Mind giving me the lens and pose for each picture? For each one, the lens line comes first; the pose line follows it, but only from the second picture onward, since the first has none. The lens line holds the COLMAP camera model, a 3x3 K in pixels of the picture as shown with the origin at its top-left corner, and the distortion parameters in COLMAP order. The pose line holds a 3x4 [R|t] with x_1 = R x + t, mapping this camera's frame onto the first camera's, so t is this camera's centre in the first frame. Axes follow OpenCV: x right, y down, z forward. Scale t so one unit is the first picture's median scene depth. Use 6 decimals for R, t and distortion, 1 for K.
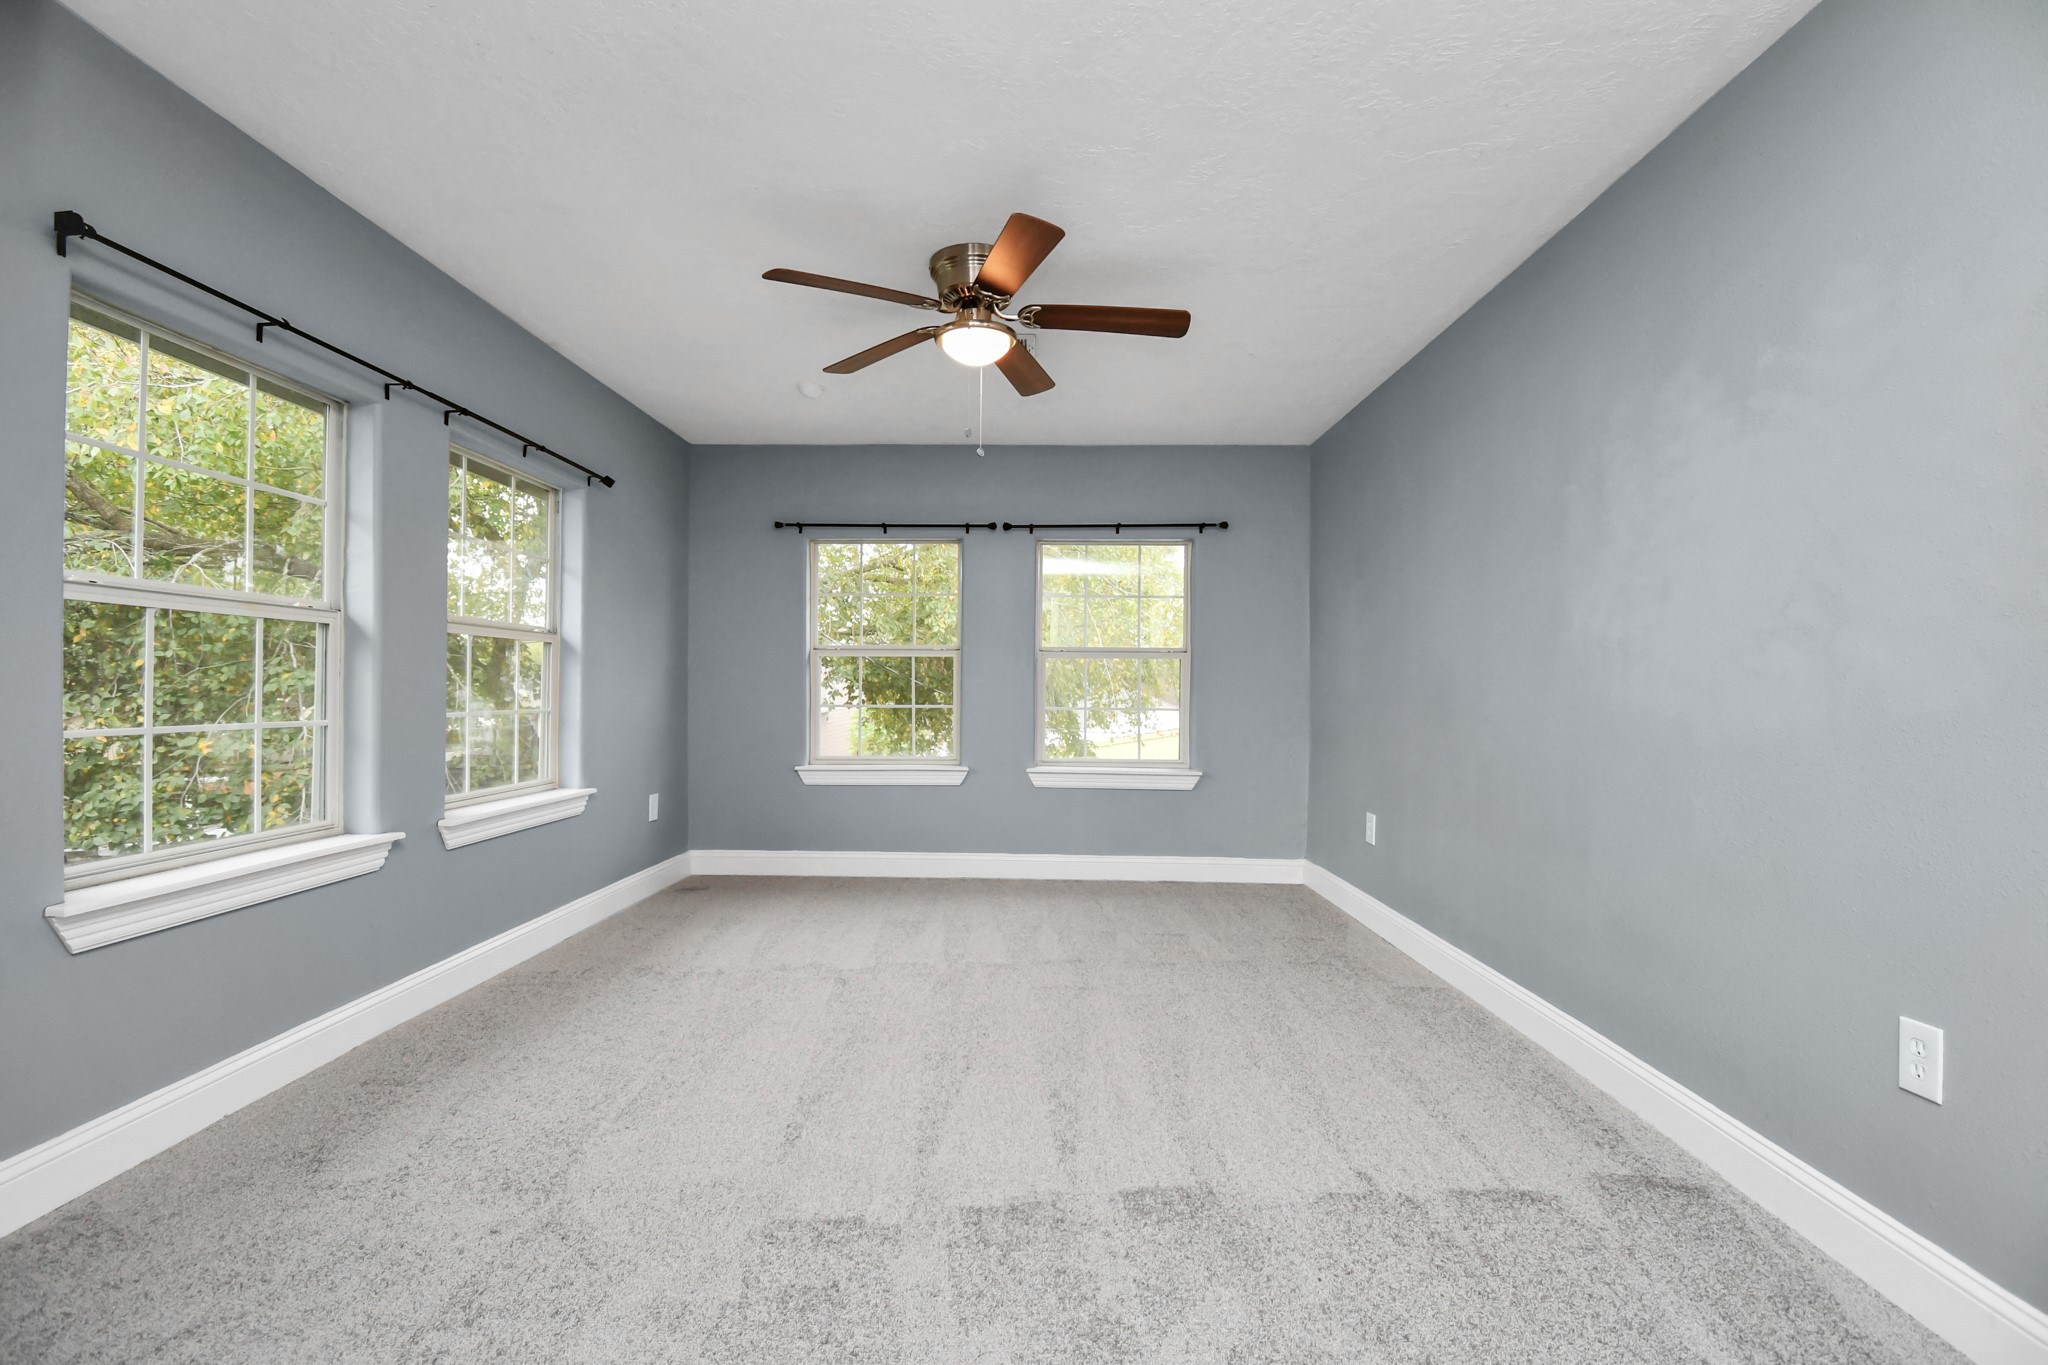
lens RADIAL K [[917.4, 0, 1011.8], [0, 917.4, 679.4], [0, 0, 1]] dist [0.031269, -0.030434]
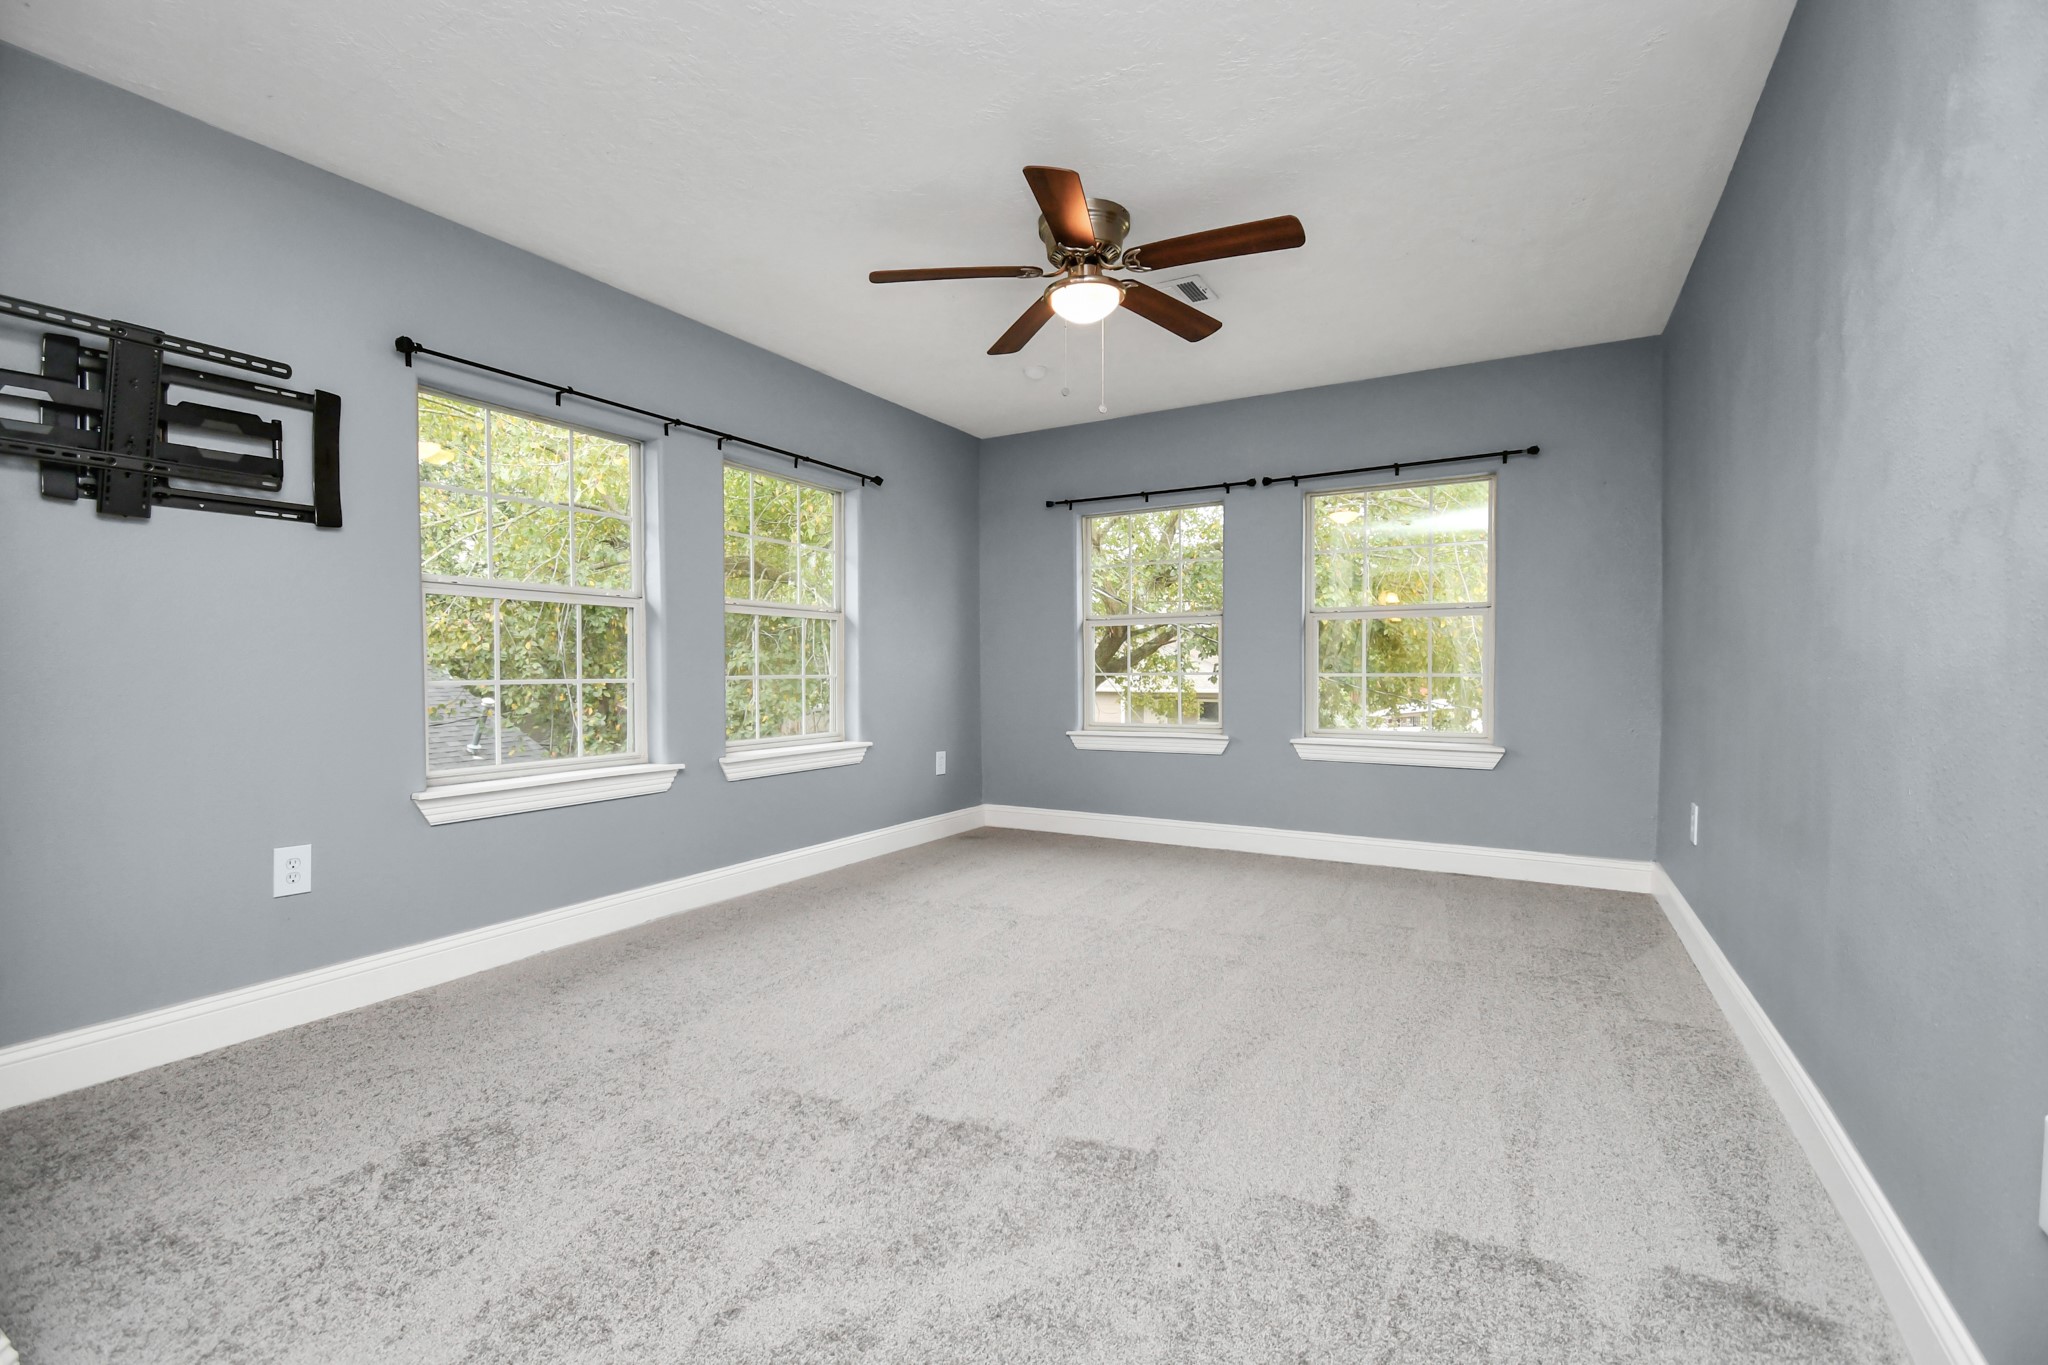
lens RADIAL K [[917.4, 0, 1011.8], [0, 917.4, 679.4], [0, 0, 1]] dist [0.031269, -0.030434]
pose [[0.875886, -0.005351, -0.482489, 0.328849], [0.014410, 0.999783, 0.015072, 0.027301], [0.482304, -0.020154, 0.875772, 0.066668]]
